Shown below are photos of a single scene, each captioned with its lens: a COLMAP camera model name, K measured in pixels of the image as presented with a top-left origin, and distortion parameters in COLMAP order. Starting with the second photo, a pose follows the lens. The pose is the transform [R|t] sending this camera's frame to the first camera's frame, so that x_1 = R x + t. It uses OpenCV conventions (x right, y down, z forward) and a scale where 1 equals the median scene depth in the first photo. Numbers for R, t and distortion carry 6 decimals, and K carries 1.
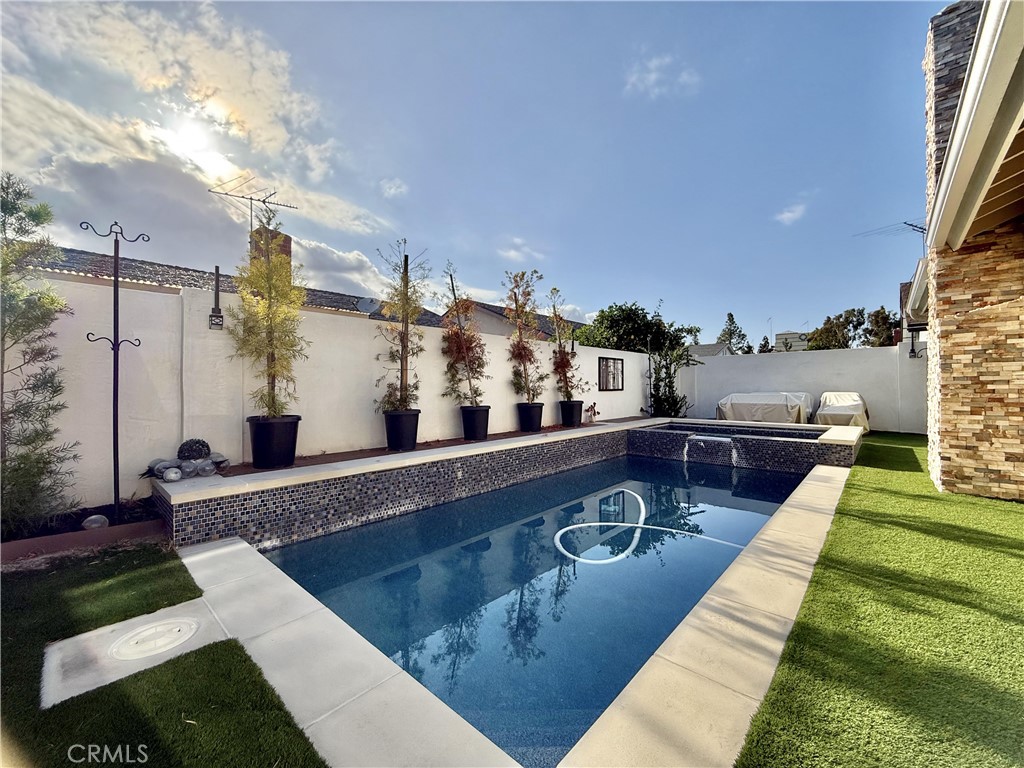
lens RADIAL K [[409.2, 0, 509.2], [0, 409.2, 383.9], [0, 0, 1]] dist [0.000885, -0.000283]
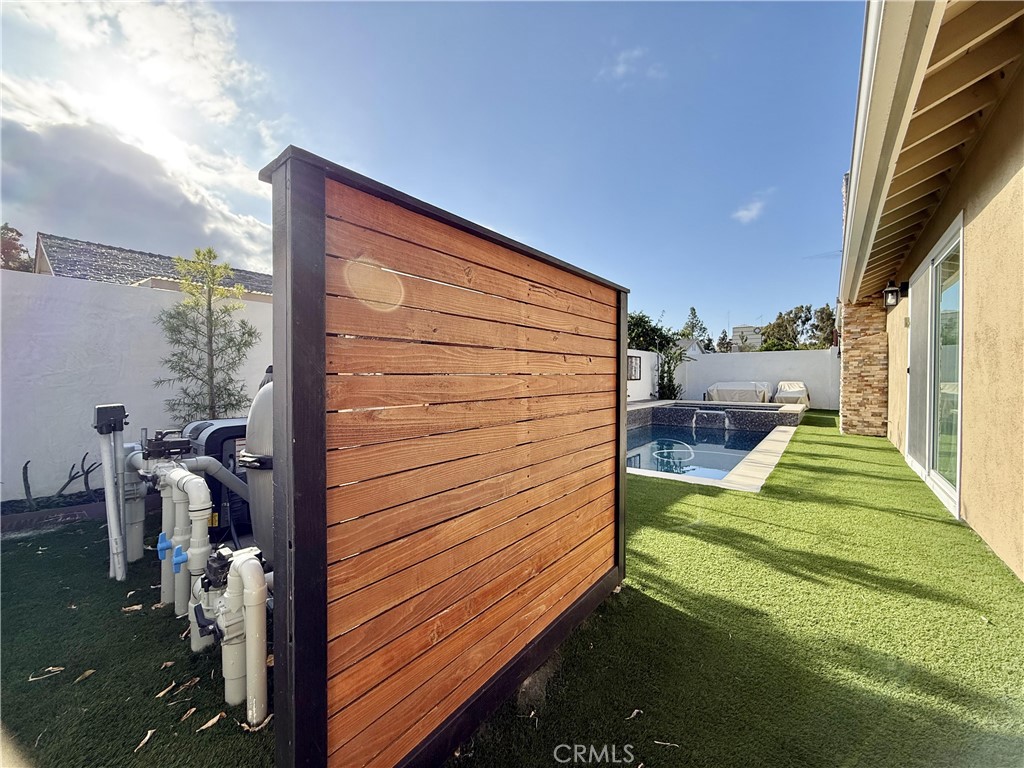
lens RADIAL K [[409.2, 0, 509.2], [0, 409.2, 383.9], [0, 0, 1]] dist [0.000885, -0.000283]
pose [[0.996754, 0.002968, 0.080449, -0.279509], [-0.005058, 0.999655, 0.025791, -0.003705], [-0.080344, -0.026114, 0.996425, -0.335128]]
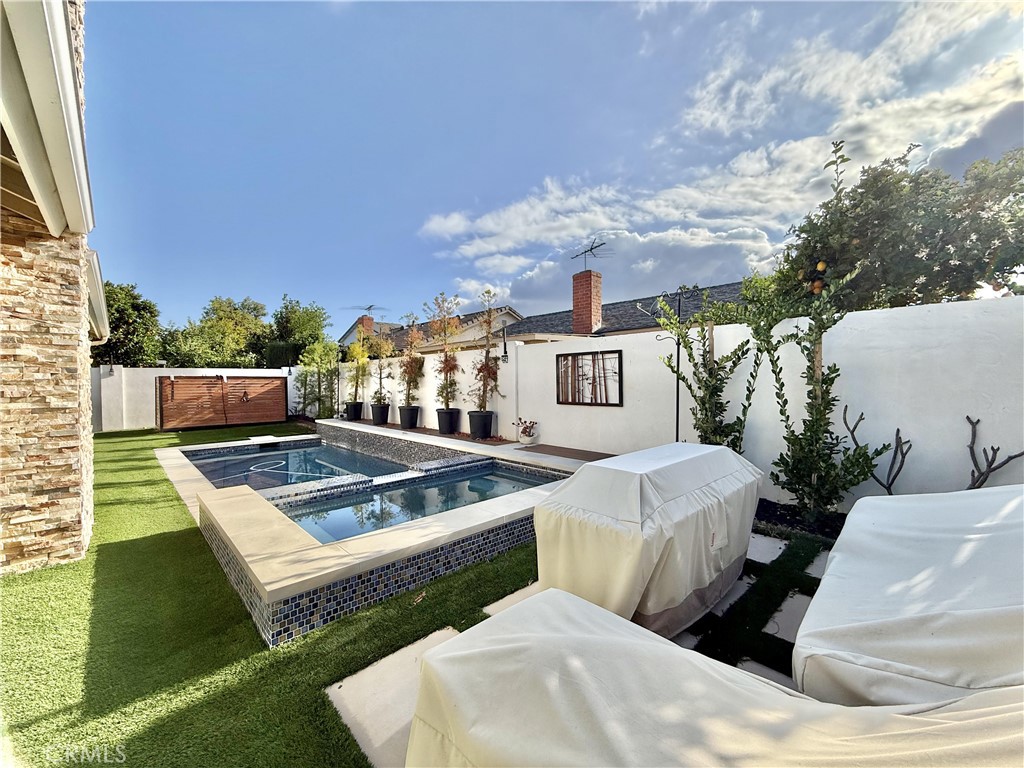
lens RADIAL K [[409.2, 0, 509.2], [0, 409.2, 383.9], [0, 0, 1]] dist [0.000885, -0.000283]
pose [[-0.051431, 0.012837, -0.998594, 0.894557], [0.018558, 0.999757, 0.011896, -0.025437], [0.998504, -0.017920, -0.051657, 0.929036]]
